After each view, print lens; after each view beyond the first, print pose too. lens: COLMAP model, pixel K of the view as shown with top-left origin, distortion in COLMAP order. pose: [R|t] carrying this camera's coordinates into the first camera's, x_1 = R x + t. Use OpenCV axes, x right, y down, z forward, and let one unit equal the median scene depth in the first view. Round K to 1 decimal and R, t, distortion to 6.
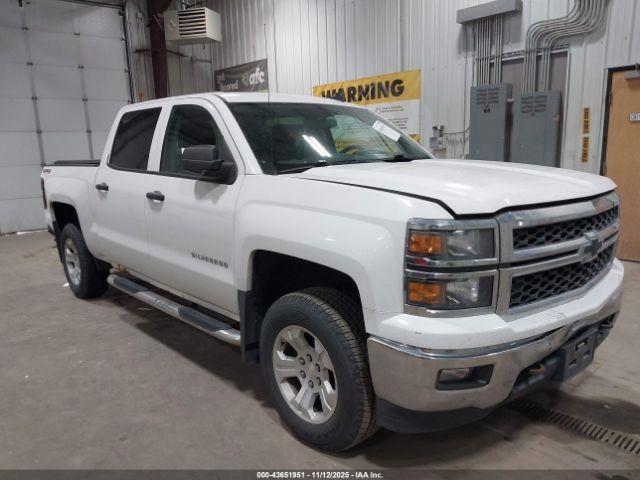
lens RADIAL K [[516.8, 0, 317.2], [0, 516.8, 237.3], [0, 0, 1]] dist [0.043285, 0.007312]
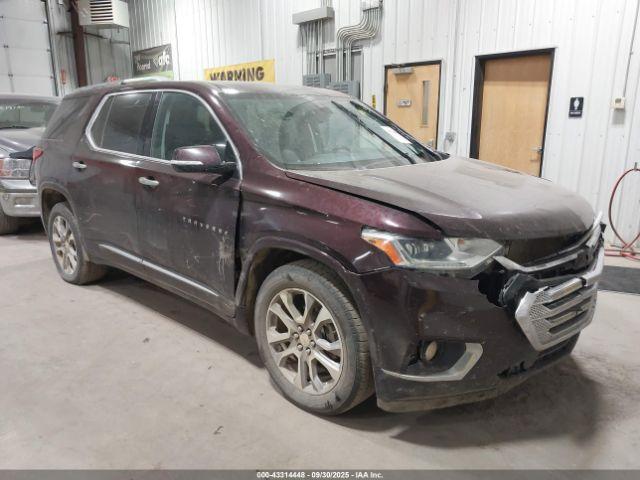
lens RADIAL K [[520.2, 0, 326.6], [0, 520.2, 236.8], [0, 0, 1]] dist [0.057628, -0.017163]
pose [[0.999483, 0.010485, 0.030405, 0.234535], [-0.011705, 0.999122, 0.040231, 0.039863], [-0.029956, -0.040566, 0.998728, -0.218725]]
